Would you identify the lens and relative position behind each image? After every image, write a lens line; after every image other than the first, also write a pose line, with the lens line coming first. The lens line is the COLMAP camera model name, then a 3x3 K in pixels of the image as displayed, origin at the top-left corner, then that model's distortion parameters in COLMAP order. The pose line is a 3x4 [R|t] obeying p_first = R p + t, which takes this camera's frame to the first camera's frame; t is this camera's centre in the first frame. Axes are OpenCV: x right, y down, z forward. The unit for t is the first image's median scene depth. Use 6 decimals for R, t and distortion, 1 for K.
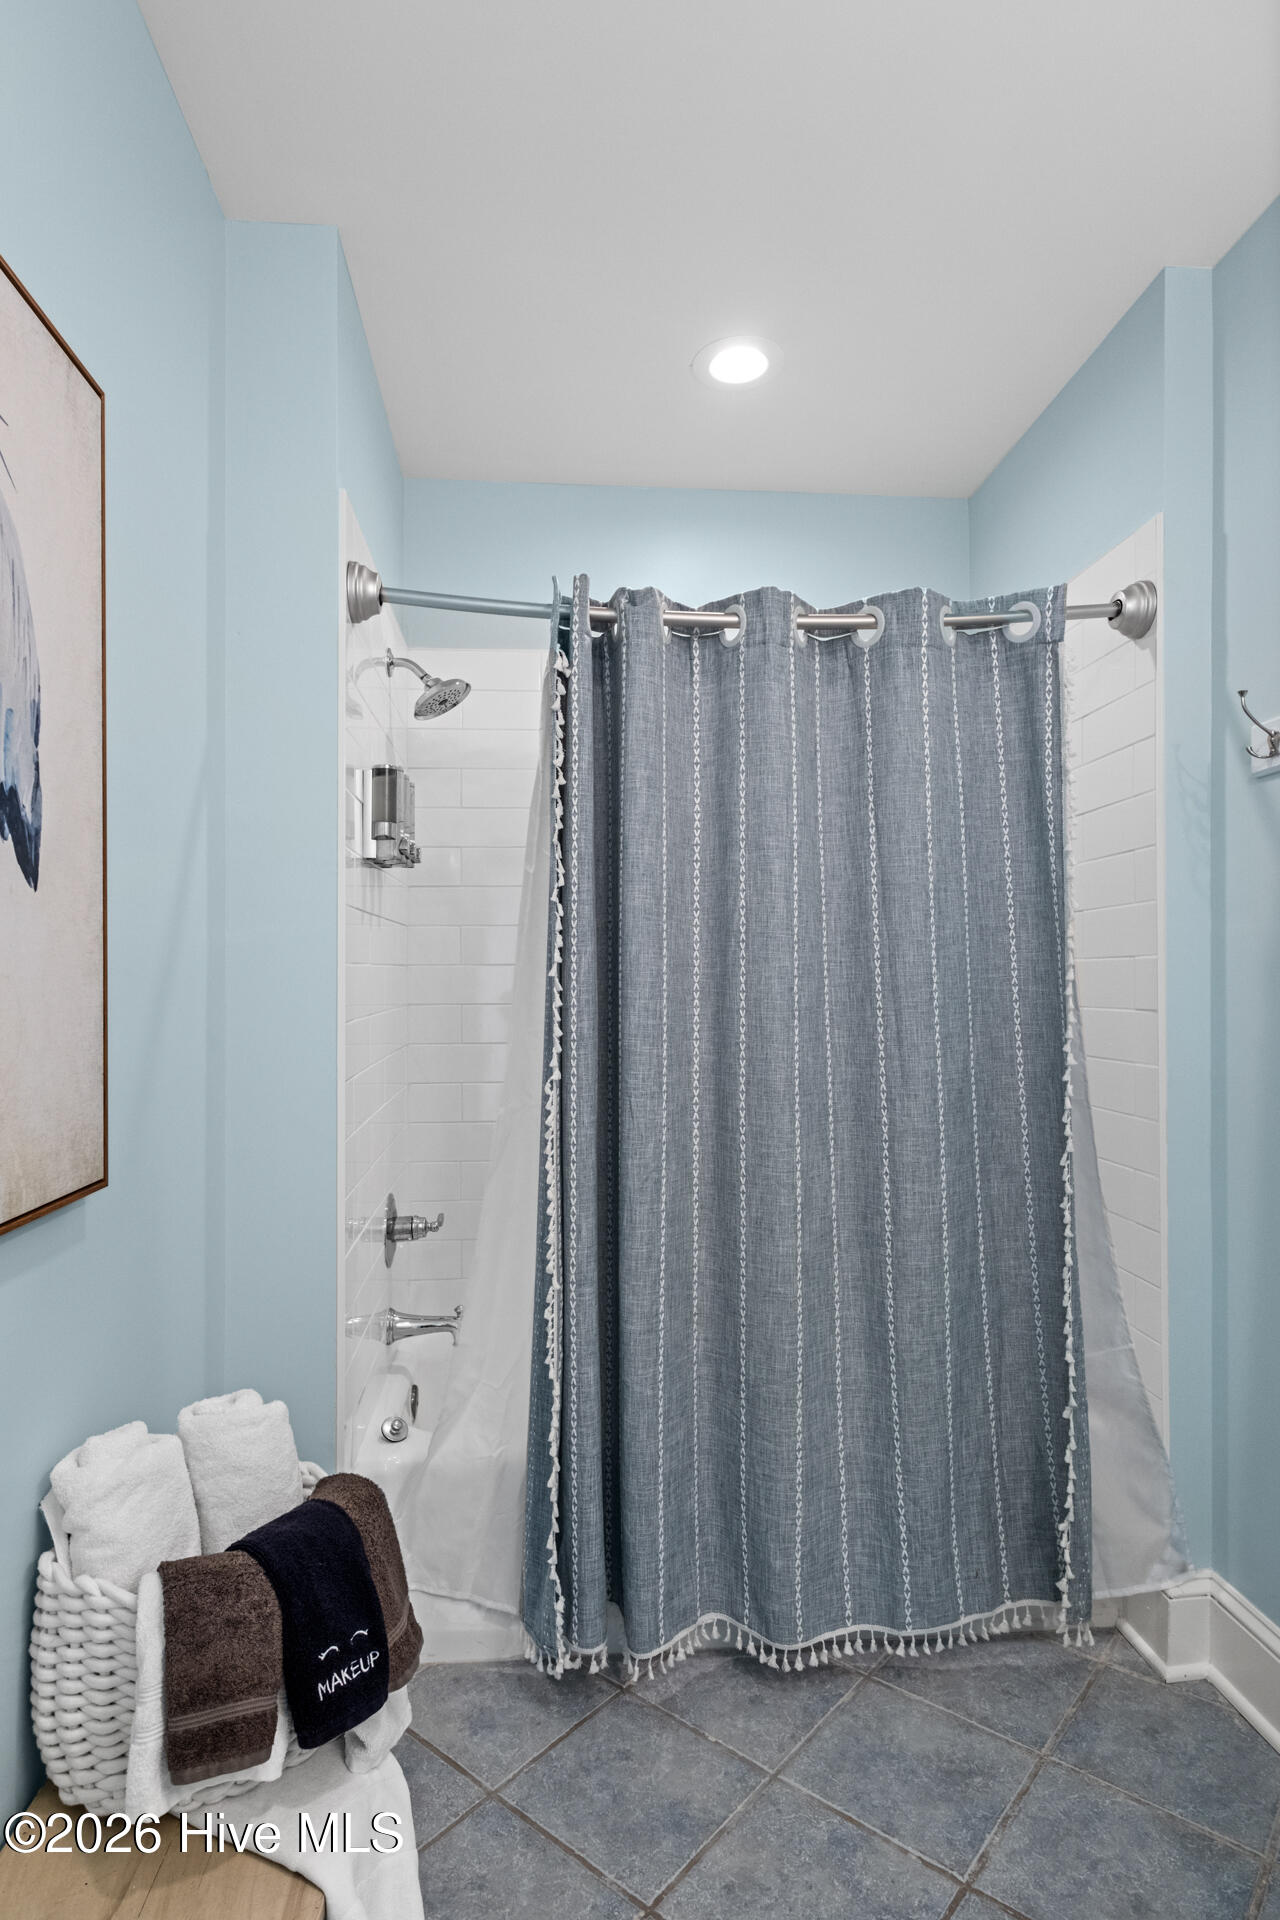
lens RADIAL K [[1004.3, 0, 637.6], [0, 1004.3, 980.6], [0, 0, 1]] dist [0.012321, 0.000598]
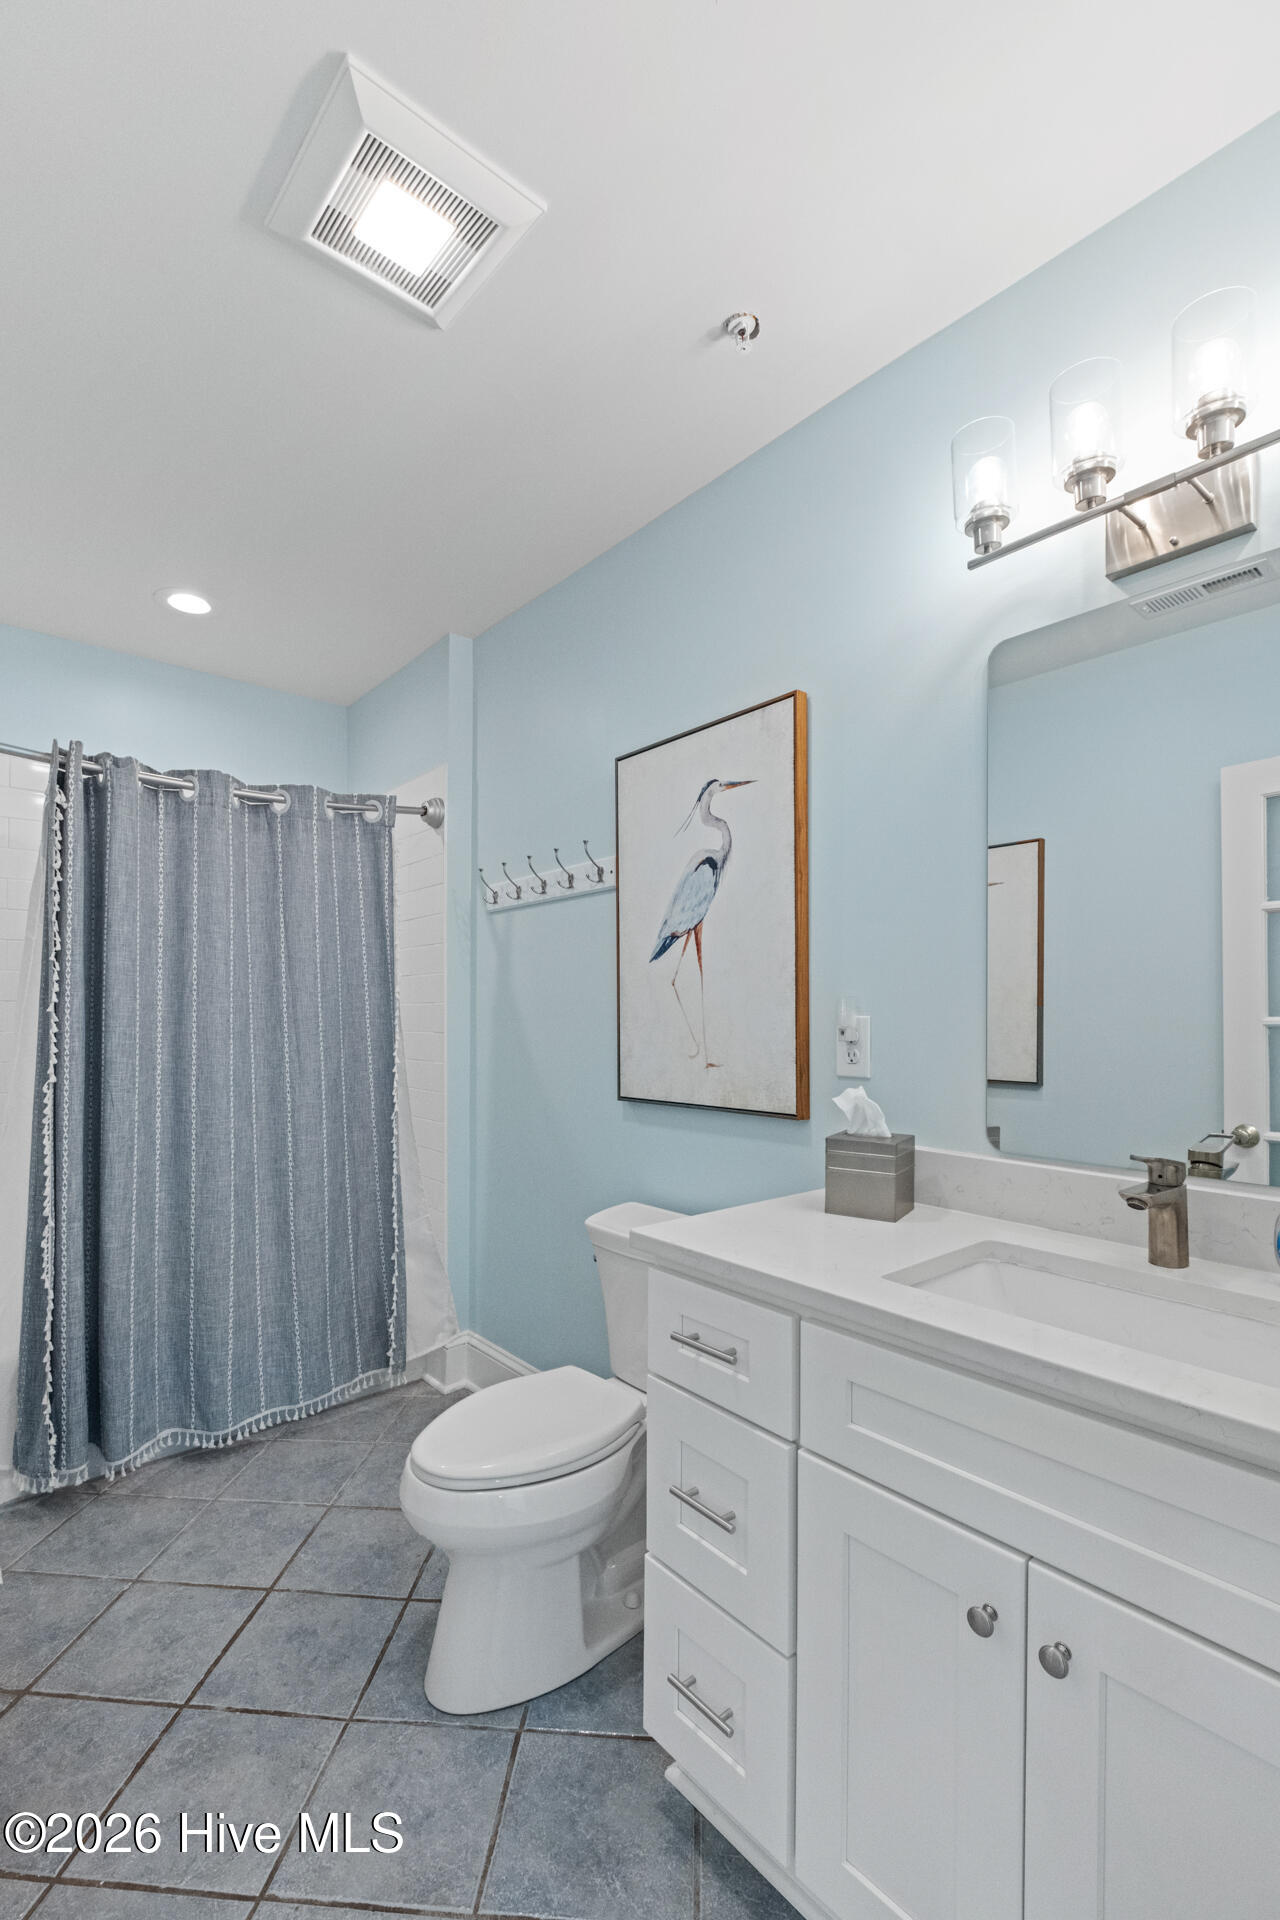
lens RADIAL K [[848.4, 0, 634.9], [0, 848.4, 1013.4], [0, 0, 1]] dist [-0.000785, -0.000059]
pose [[0.809510, 0.006667, 0.587069, -0.115690], [-0.005066, 0.999978, -0.004370, -0.000358], [-0.587085, 0.000563, 0.809525, -0.474490]]
